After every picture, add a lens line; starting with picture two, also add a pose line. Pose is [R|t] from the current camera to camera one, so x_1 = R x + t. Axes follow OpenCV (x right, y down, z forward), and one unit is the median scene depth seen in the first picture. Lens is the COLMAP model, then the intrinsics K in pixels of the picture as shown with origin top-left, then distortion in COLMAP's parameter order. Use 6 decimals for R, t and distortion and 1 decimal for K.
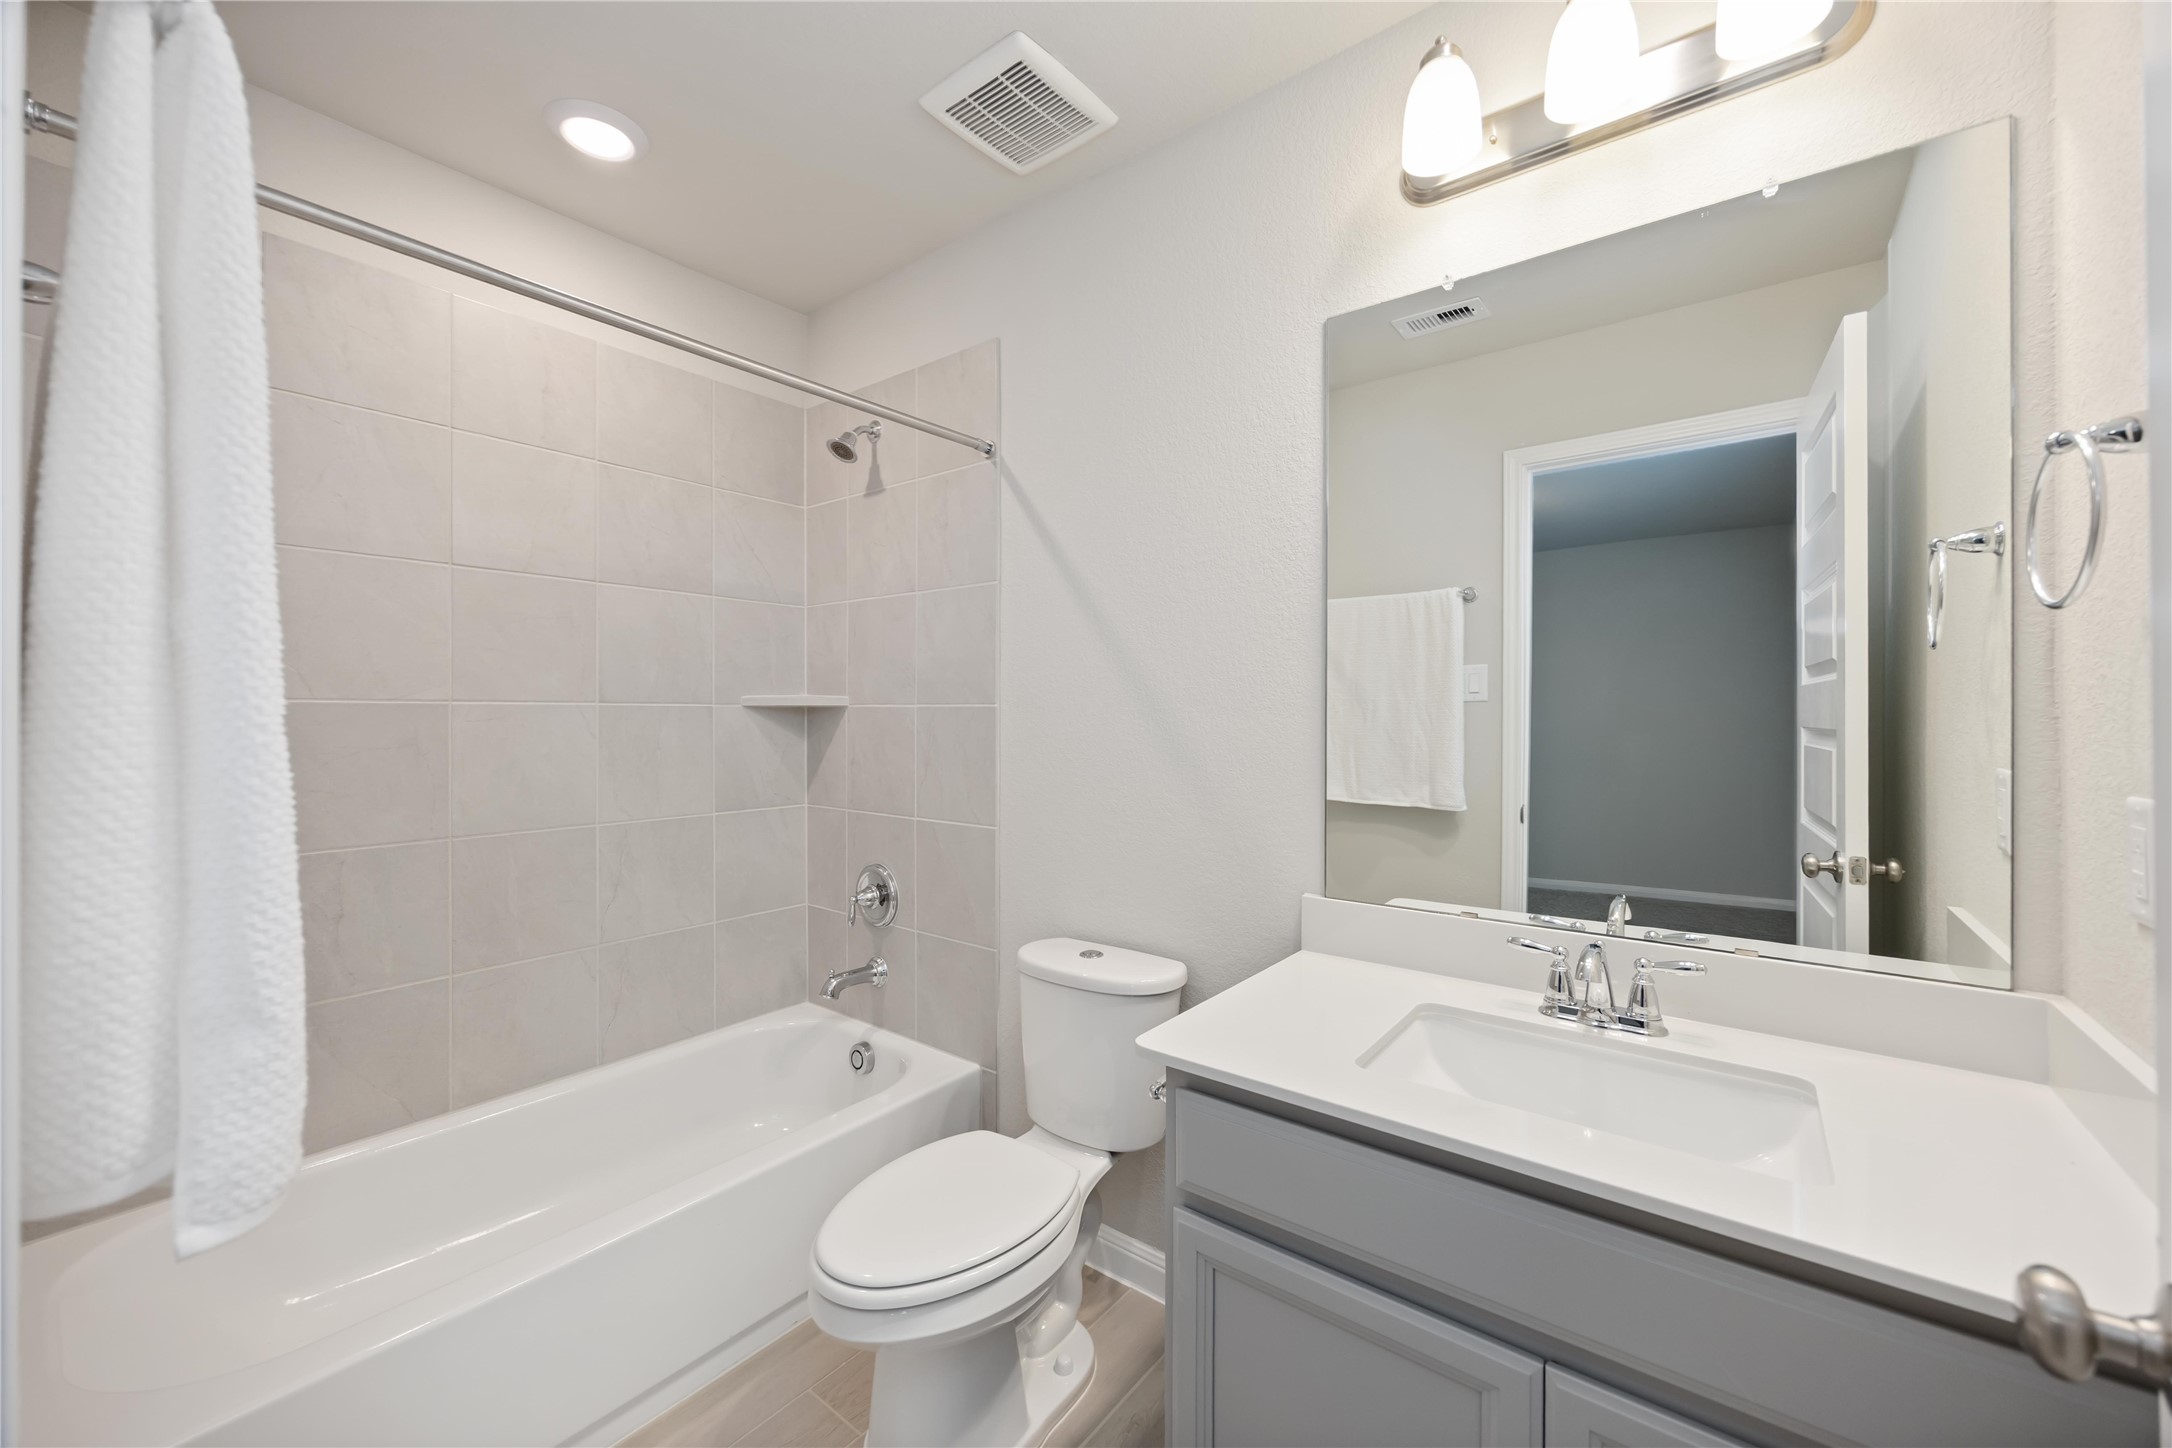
lens RADIAL K [[839.3, 0, 1073.8], [0, 839.3, 710.0], [0, 0, 1]] dist [-0.000973, -0.000188]
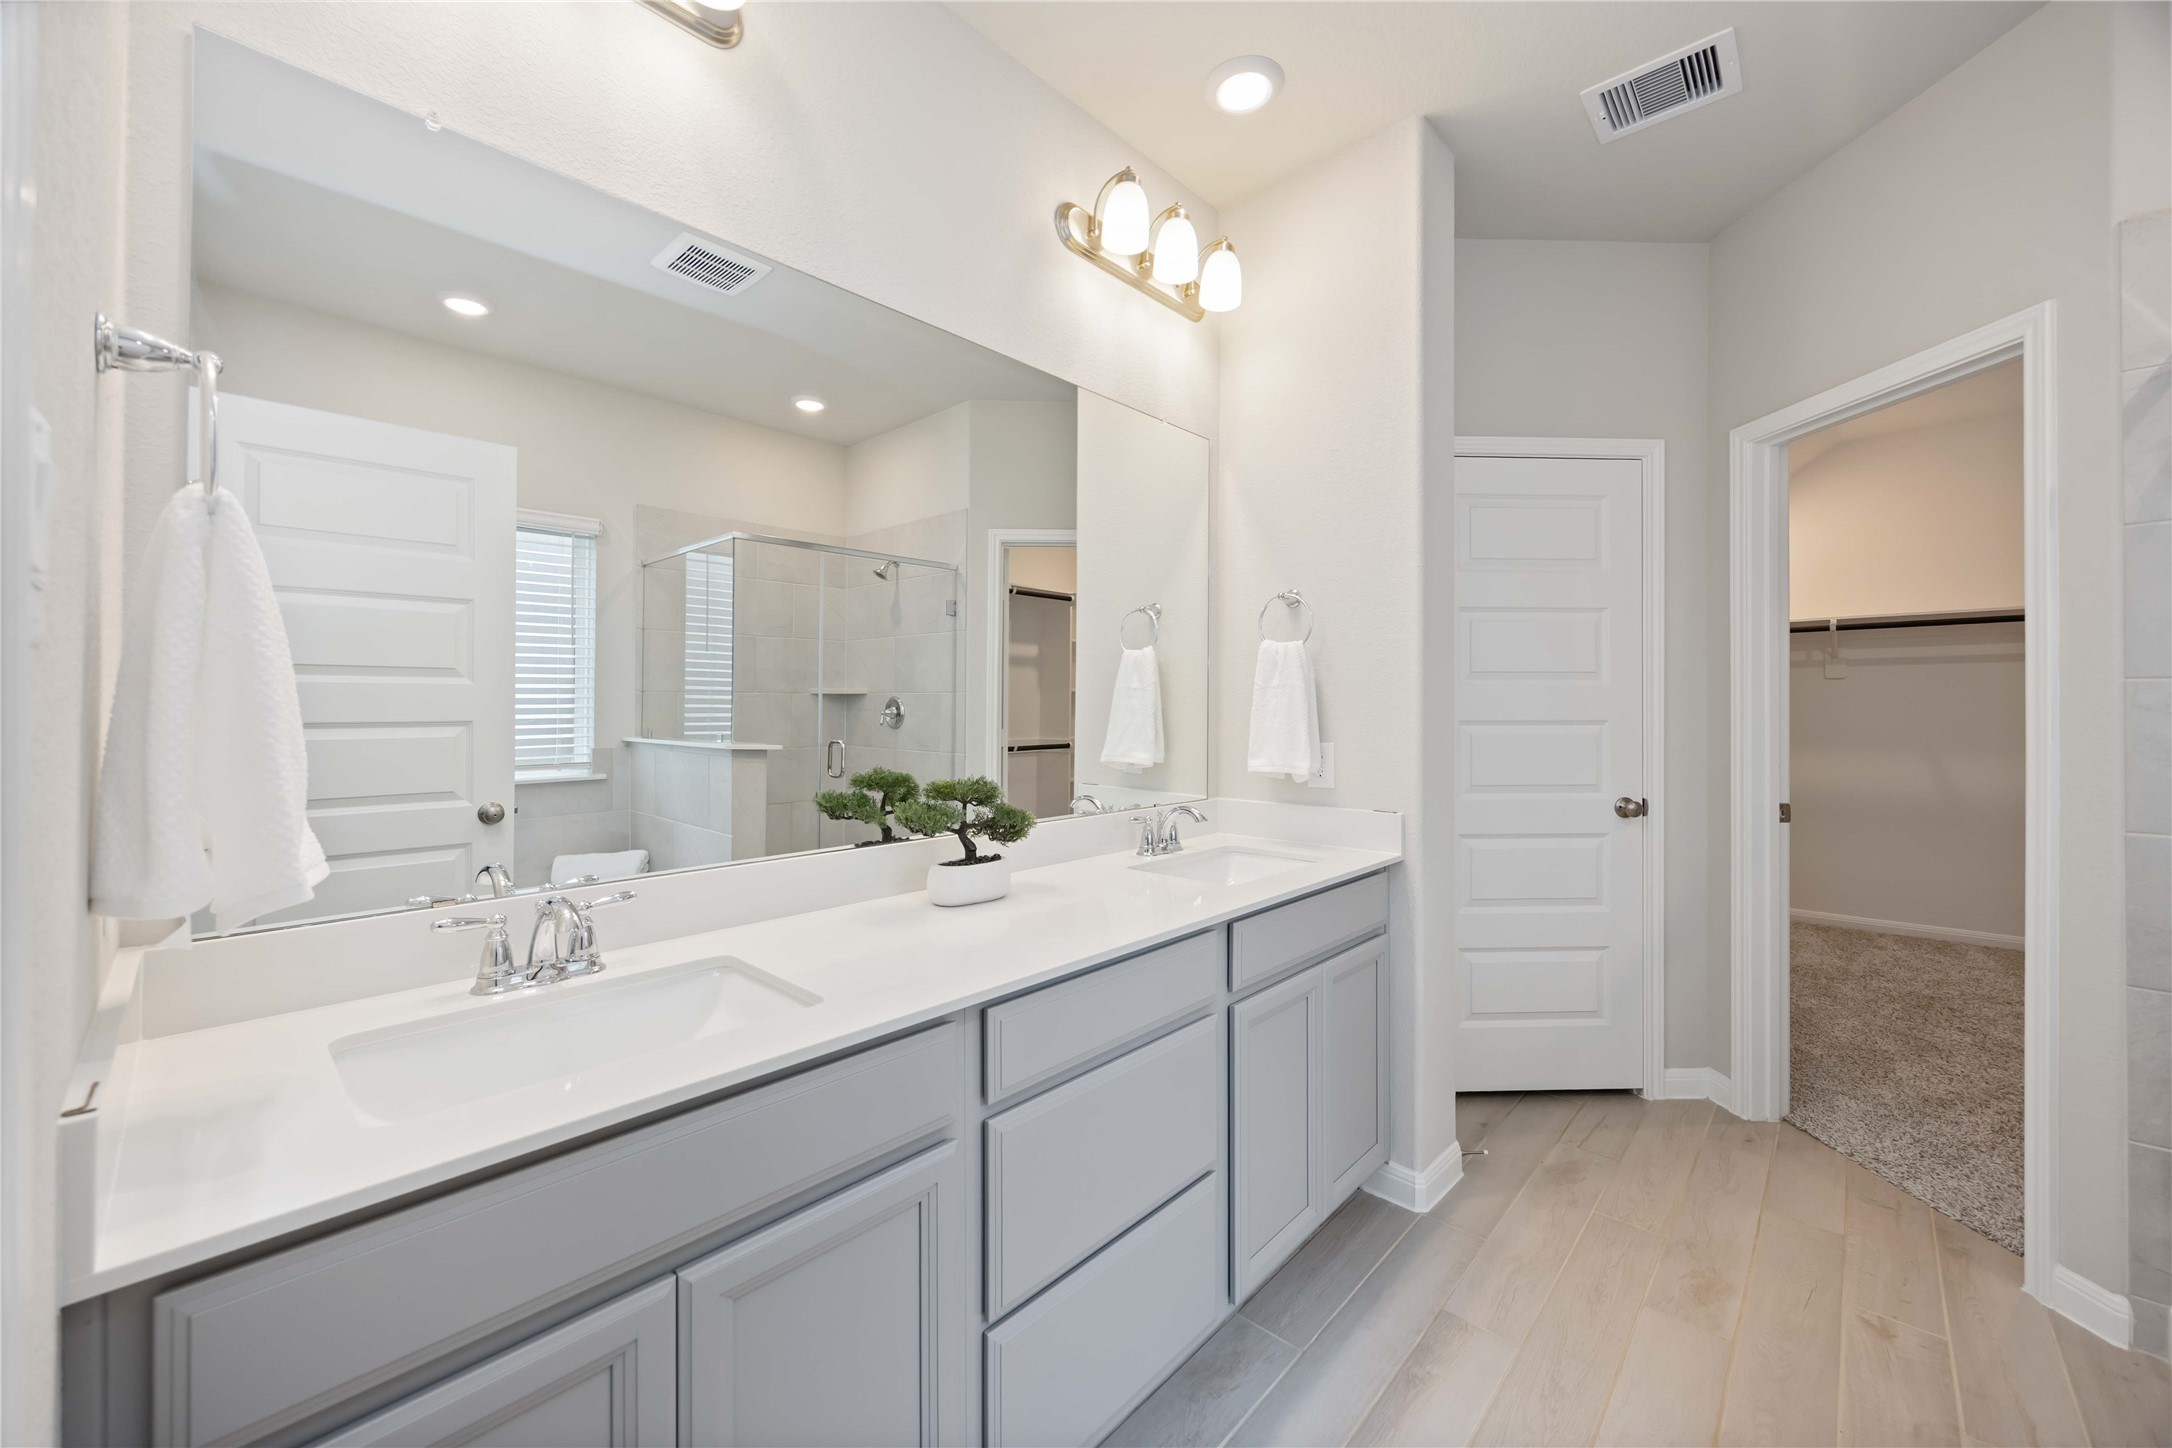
lens RADIAL K [[845.2, 0, 1091.2], [0, 845.2, 709.1], [0, 0, 1]] dist [0.000649, 0.000003]
pose [[0.068499, -0.006108, 0.997632, -0.290973], [-0.013007, 0.999891, 0.007015, 0.034891], [-0.997566, -0.013457, 0.068412, 0.262773]]
